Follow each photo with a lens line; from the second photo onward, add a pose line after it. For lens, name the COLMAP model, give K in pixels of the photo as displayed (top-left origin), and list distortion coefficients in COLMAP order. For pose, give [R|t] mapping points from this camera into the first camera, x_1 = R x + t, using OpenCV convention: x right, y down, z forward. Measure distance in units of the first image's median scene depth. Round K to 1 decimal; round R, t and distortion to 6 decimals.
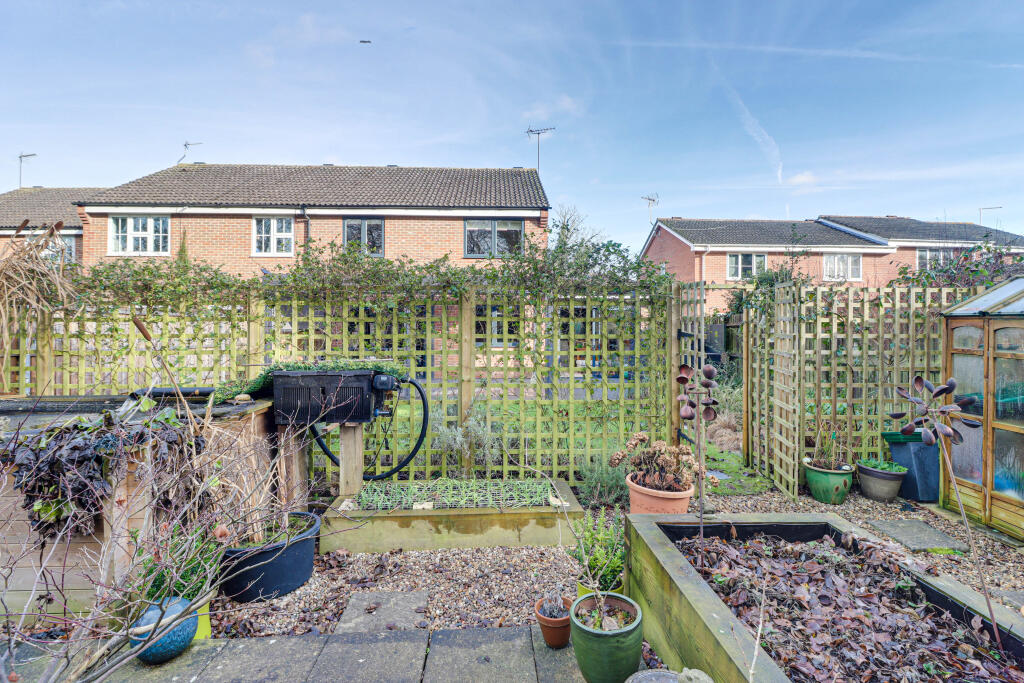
lens RADIAL K [[476.1, 0, 508.6], [0, 476.1, 322.5], [0, 0, 1]] dist [-0.011876, -0.000769]
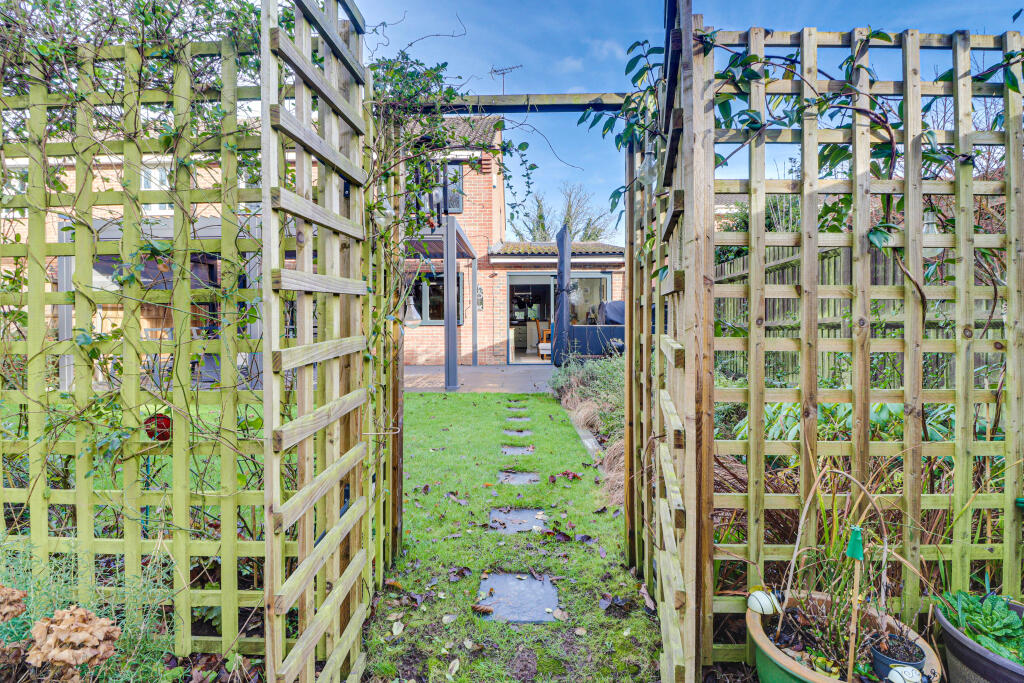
lens RADIAL K [[473.8, 0, 500.7], [0, 473.8, 319.0], [0, 0, 1]] dist [0.032196, -0.028566]
pose [[0.998240, -0.010015, -0.058451, 0.146533], [0.010957, 0.999815, 0.015815, 0.033352], [0.058282, -0.016428, 0.998165, 0.209523]]
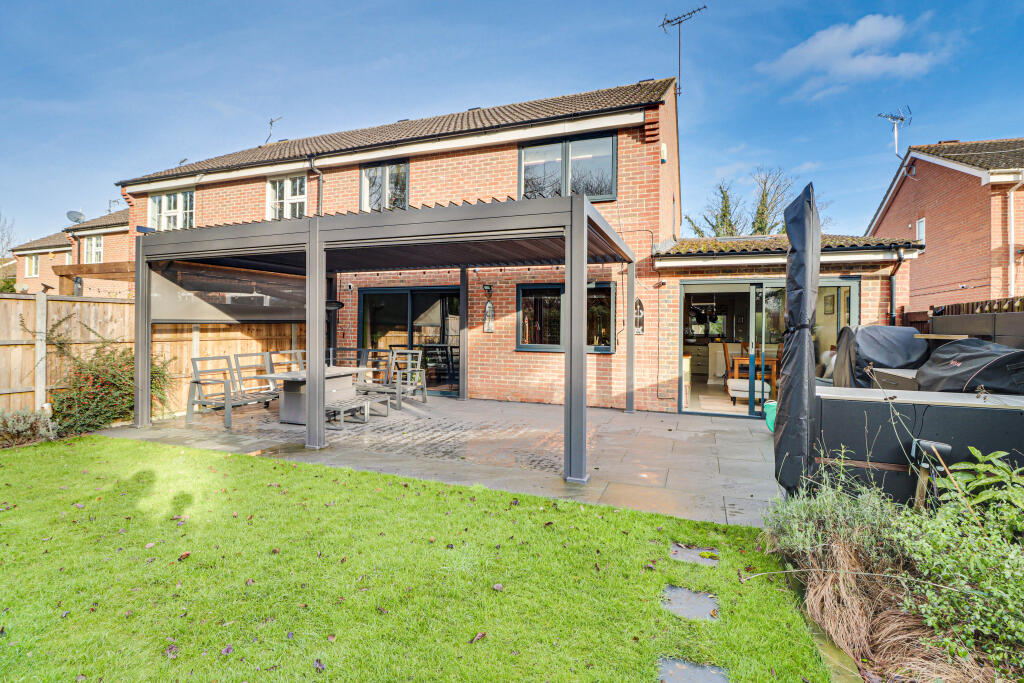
lens RADIAL K [[473.8, 0, 500.7], [0, 473.8, 319.0], [0, 0, 1]] dist [0.032196, -0.028566]
pose [[0.916779, 0.001067, -0.399393, 0.141222], [0.001151, 0.999985, 0.005313, 0.008061], [0.399393, -0.005330, 0.916764, 0.424551]]
